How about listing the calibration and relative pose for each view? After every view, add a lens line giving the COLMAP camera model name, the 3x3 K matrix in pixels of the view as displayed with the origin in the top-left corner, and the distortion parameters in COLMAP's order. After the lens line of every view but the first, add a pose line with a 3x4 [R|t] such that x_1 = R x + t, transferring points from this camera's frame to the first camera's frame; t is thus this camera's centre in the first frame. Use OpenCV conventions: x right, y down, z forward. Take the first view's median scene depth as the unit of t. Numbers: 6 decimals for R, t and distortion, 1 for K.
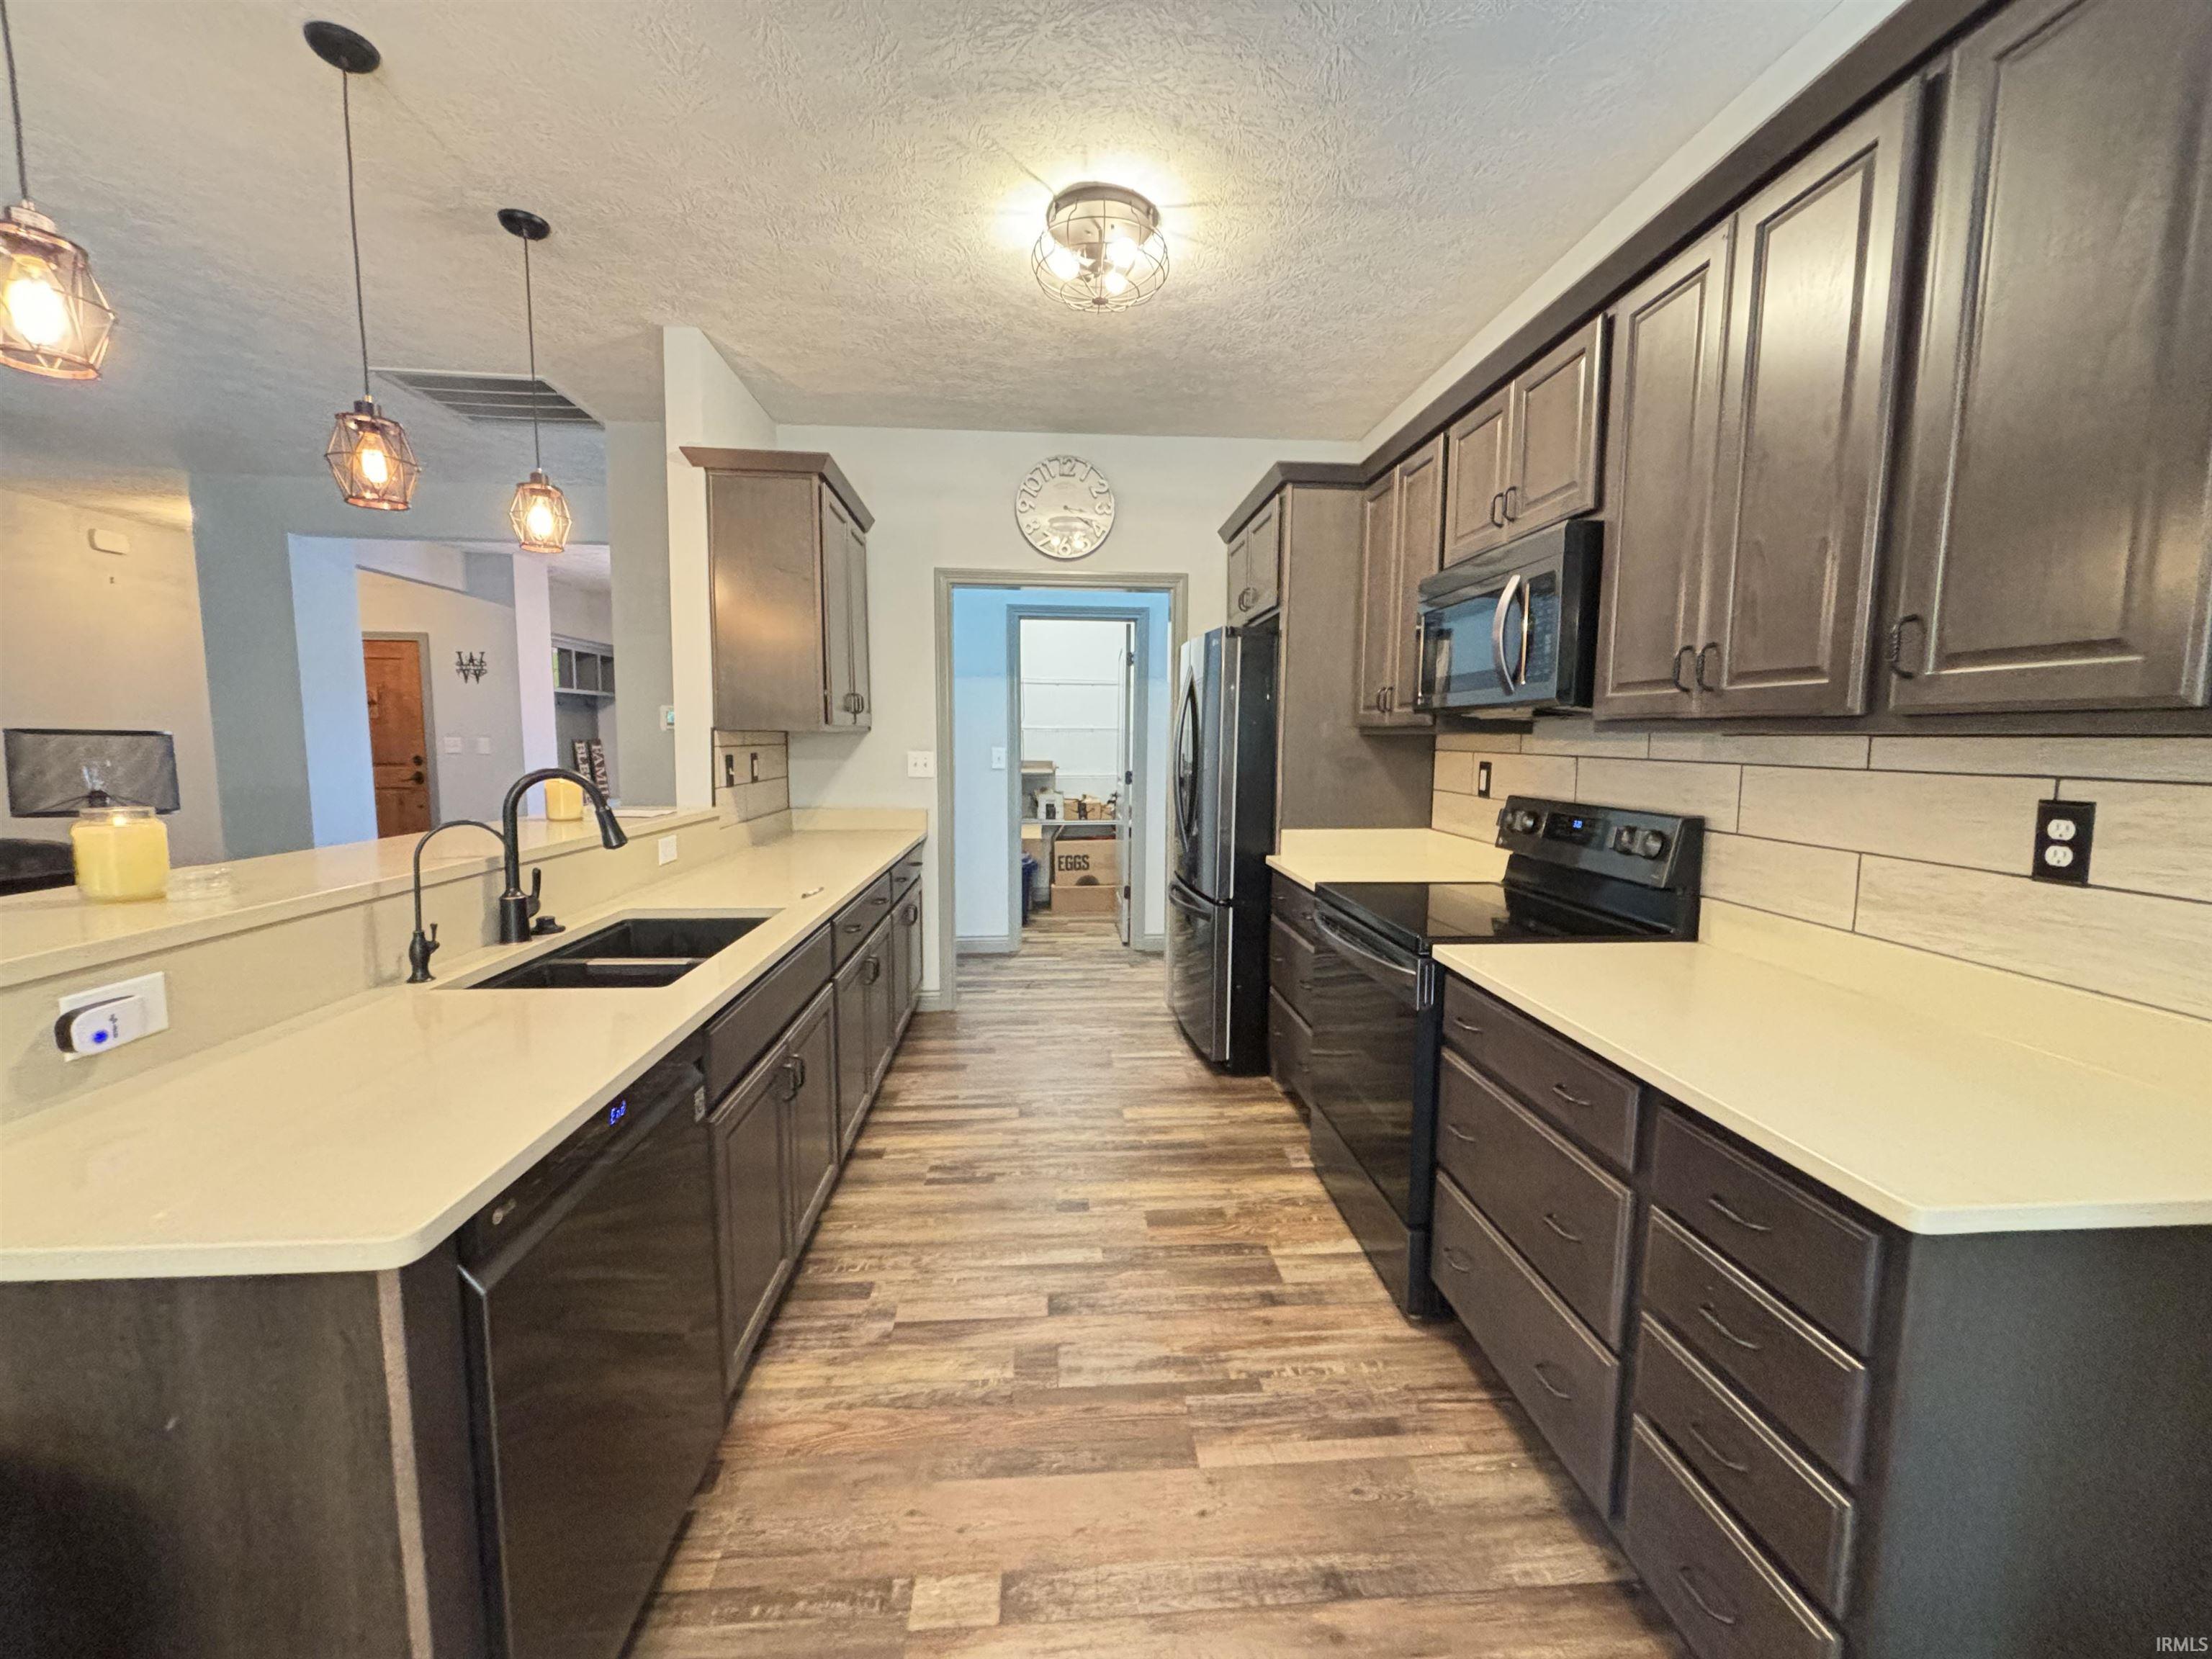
lens RADIAL K [[898.8, 0, 1106.0], [0, 898.8, 829.5], [0, 0, 1]] dist [-0.000800, -0.000155]
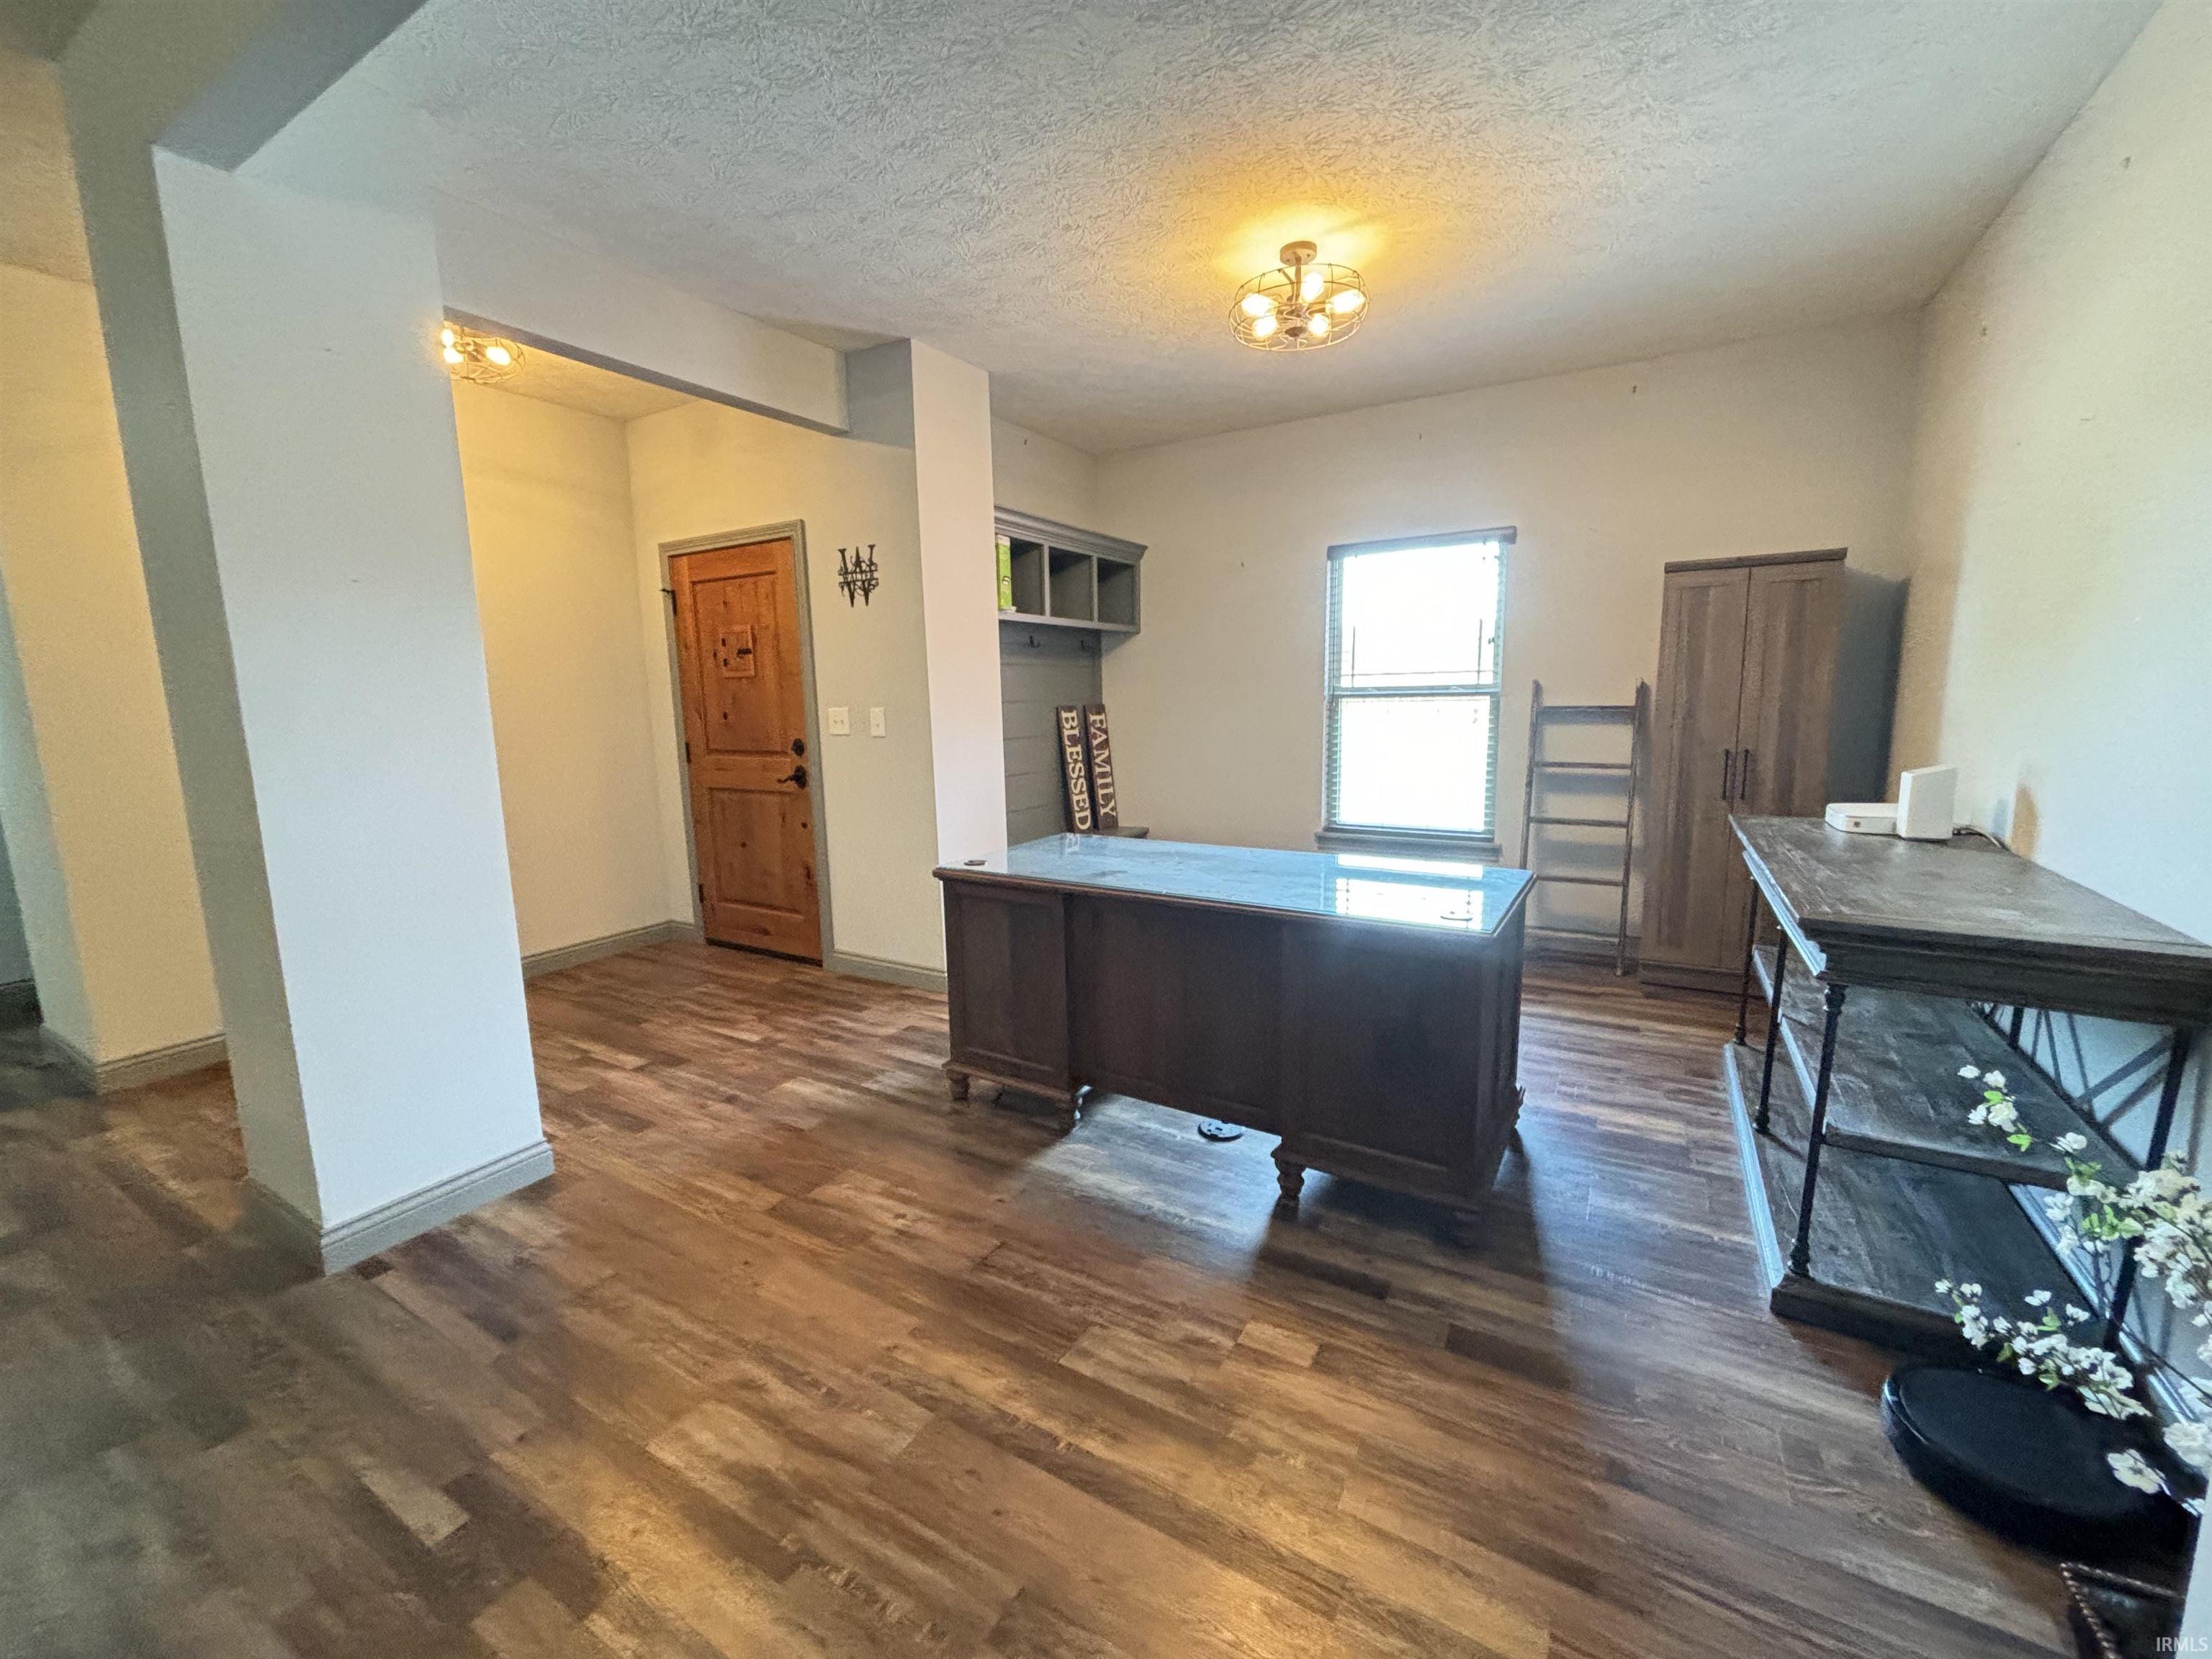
lens RADIAL K [[898.8, 0, 1106.0], [0, 898.8, 829.5], [0, 0, 1]] dist [-0.000800, -0.000155]
pose [[0.818834, 0.068472, -0.569932, -0.265349], [-0.040204, 0.997263, 0.062051, -0.068119], [0.572621, -0.027896, 0.819345, 0.636618]]
